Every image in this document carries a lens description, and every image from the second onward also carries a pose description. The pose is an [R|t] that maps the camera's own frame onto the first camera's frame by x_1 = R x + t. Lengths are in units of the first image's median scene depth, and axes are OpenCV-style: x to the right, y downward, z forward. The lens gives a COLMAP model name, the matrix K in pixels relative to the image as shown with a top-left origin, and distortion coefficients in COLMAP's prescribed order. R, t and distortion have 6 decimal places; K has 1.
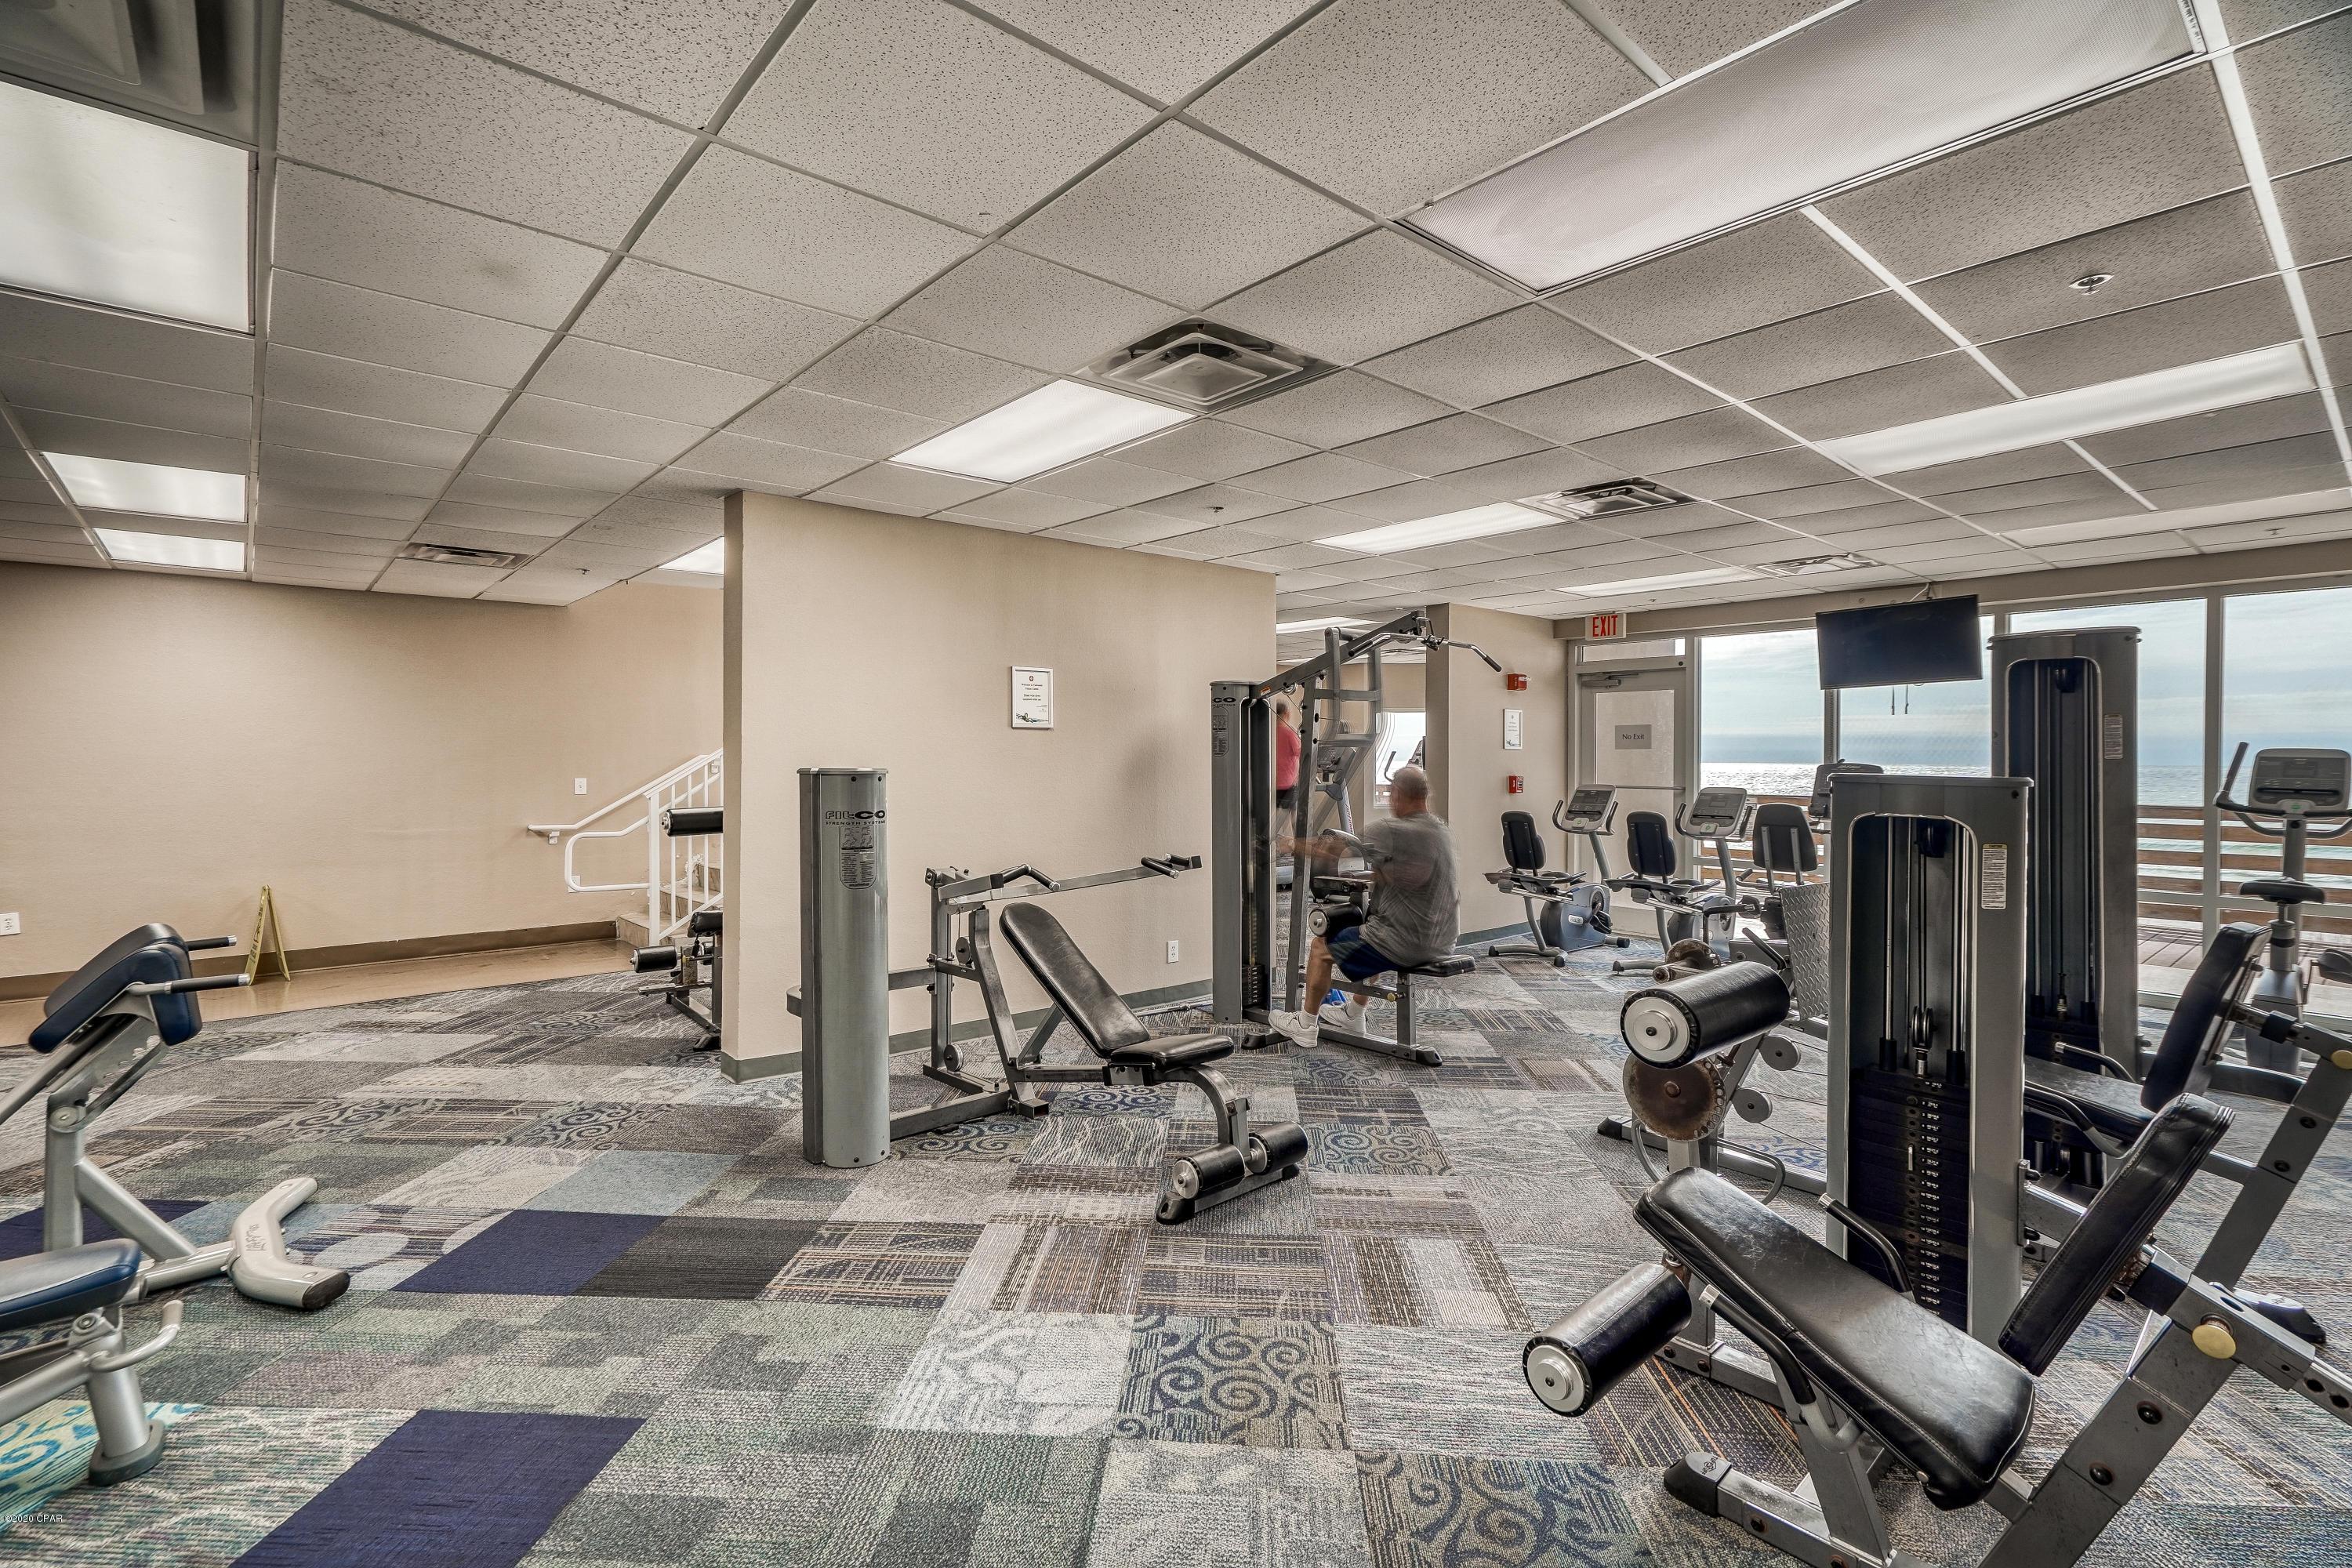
lens RADIAL K [[1100.7, 0, 1174.1], [0, 1100.7, 771.1], [0, 0, 1]] dist [0.002588, 0.000267]
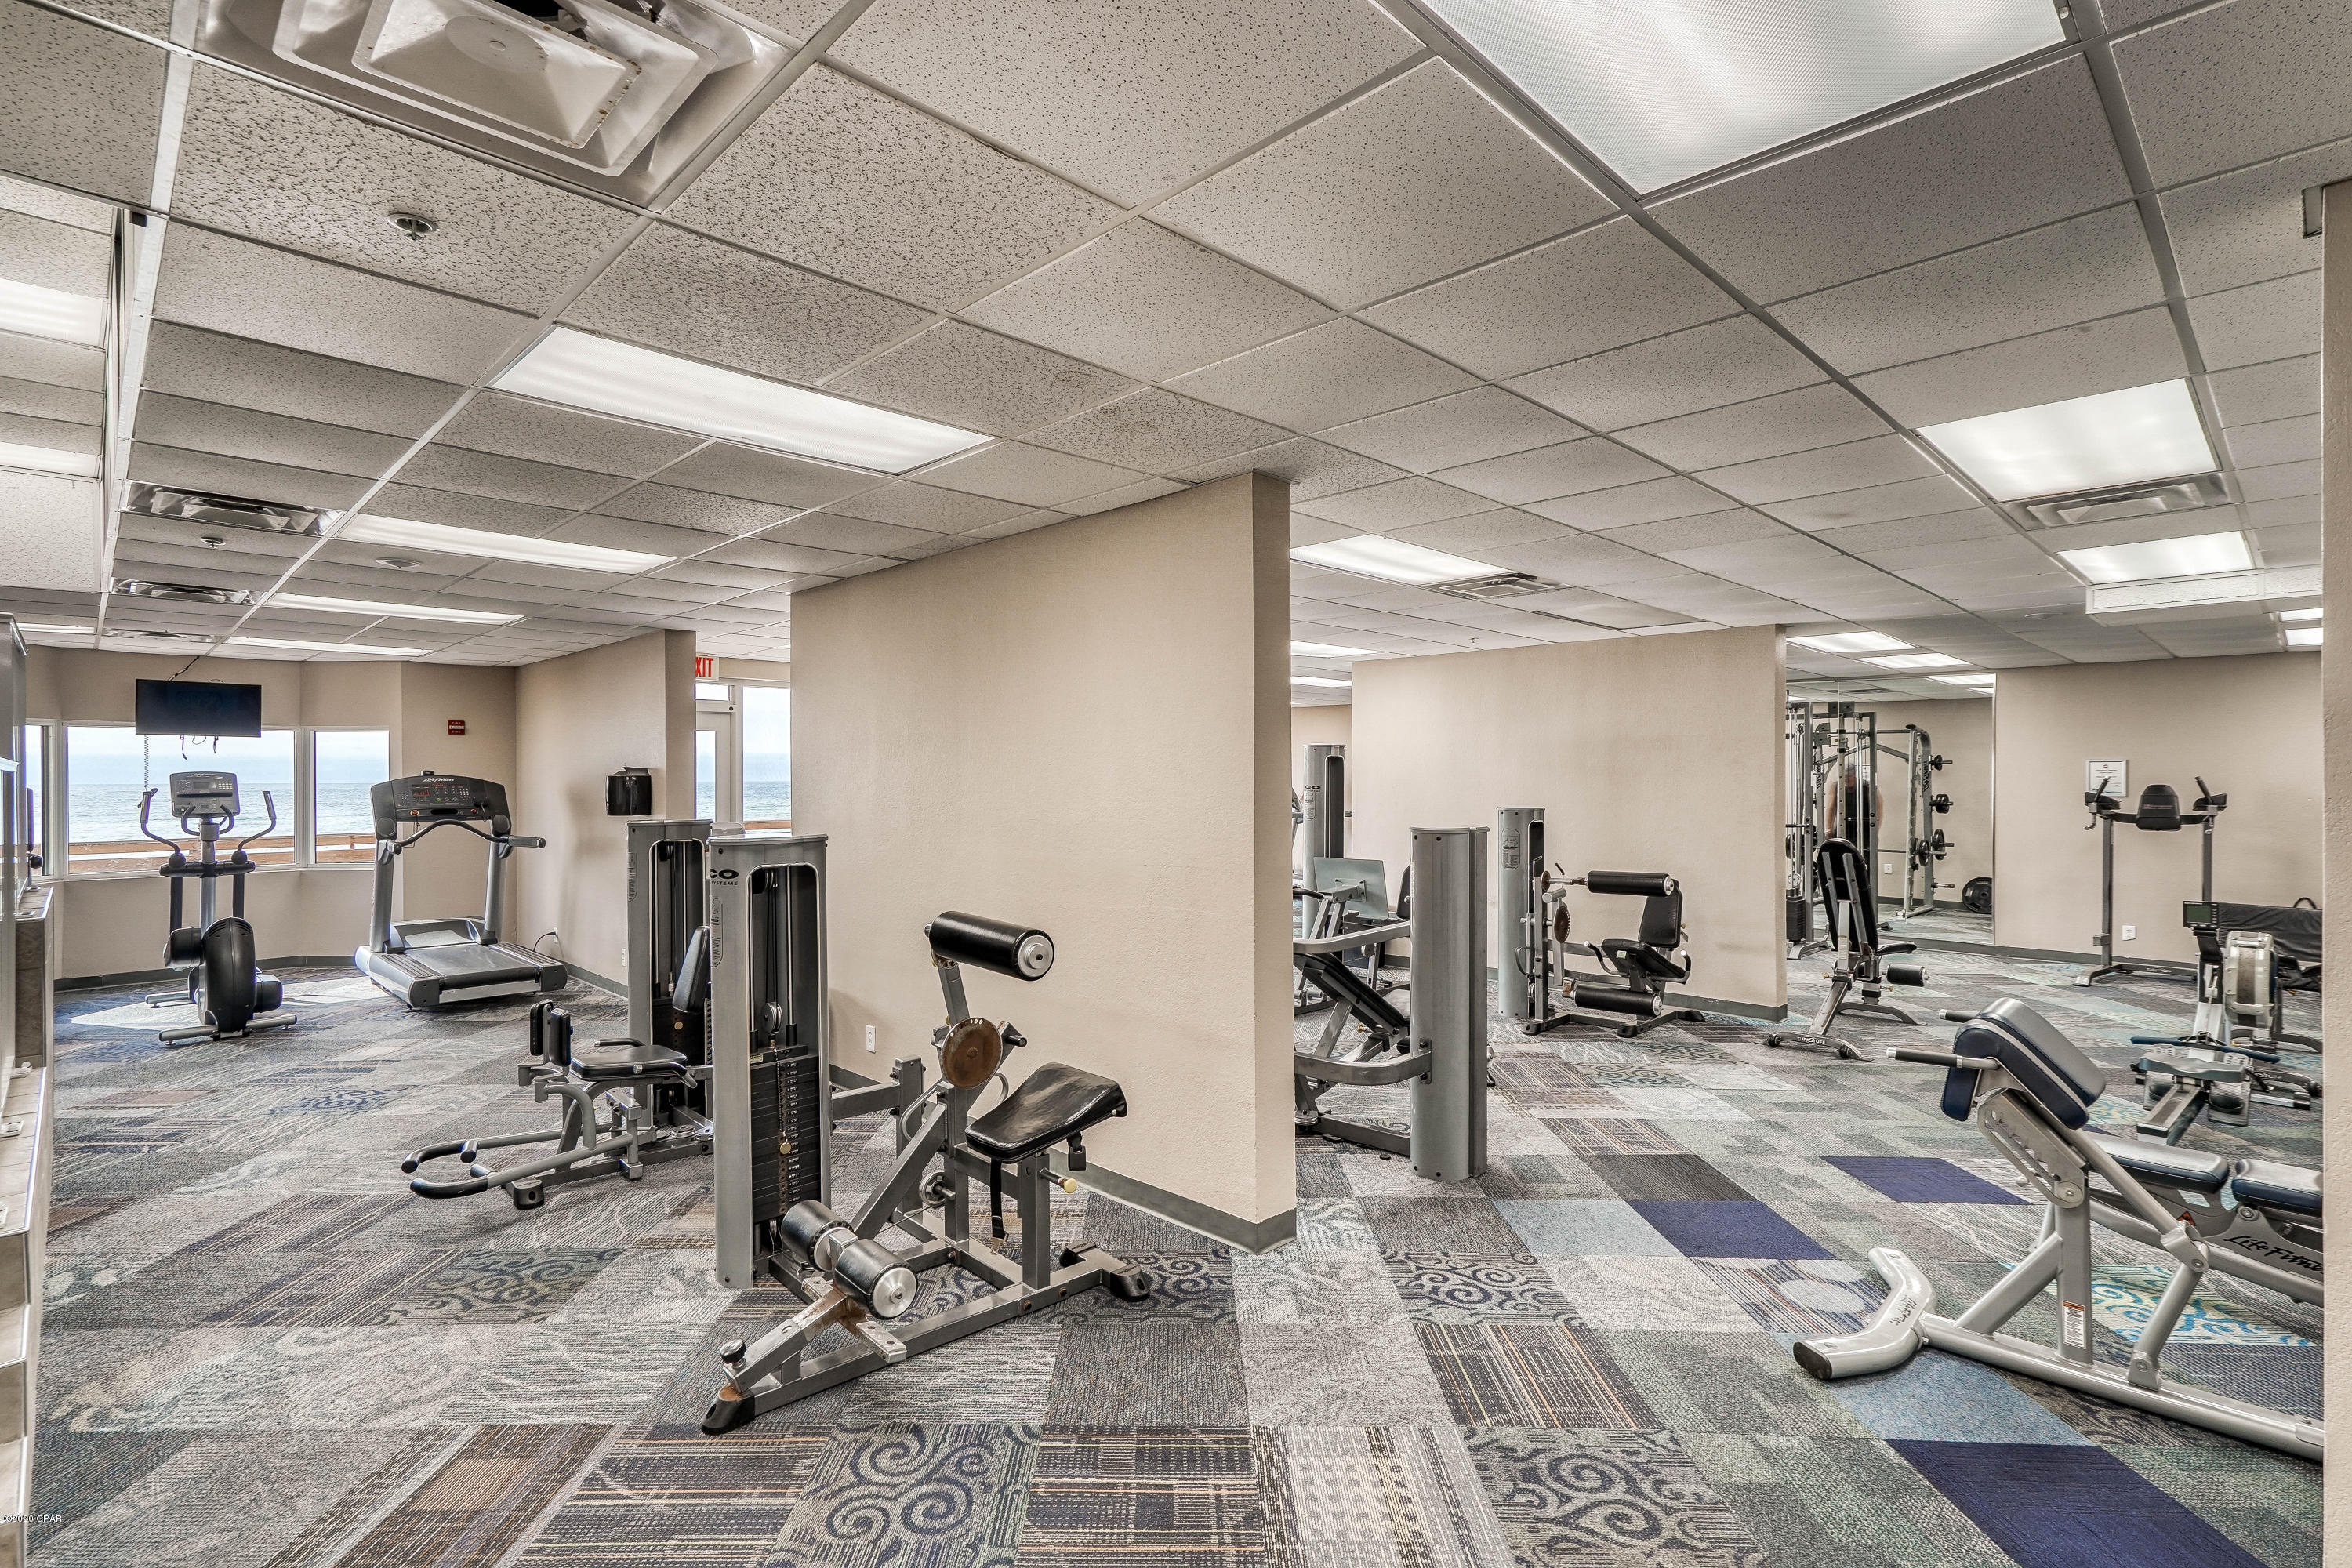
lens RADIAL K [[1100.7, 0, 1171.9], [0, 1100.7, 778.5], [0, 0, 1]] dist [0.002588, 0.000267]
pose [[-0.063422, -0.003715, 0.997980, -1.822544], [0.011254, 0.999927, 0.004438, -0.079306], [-0.997923, 0.011512, -0.063375, 1.750525]]
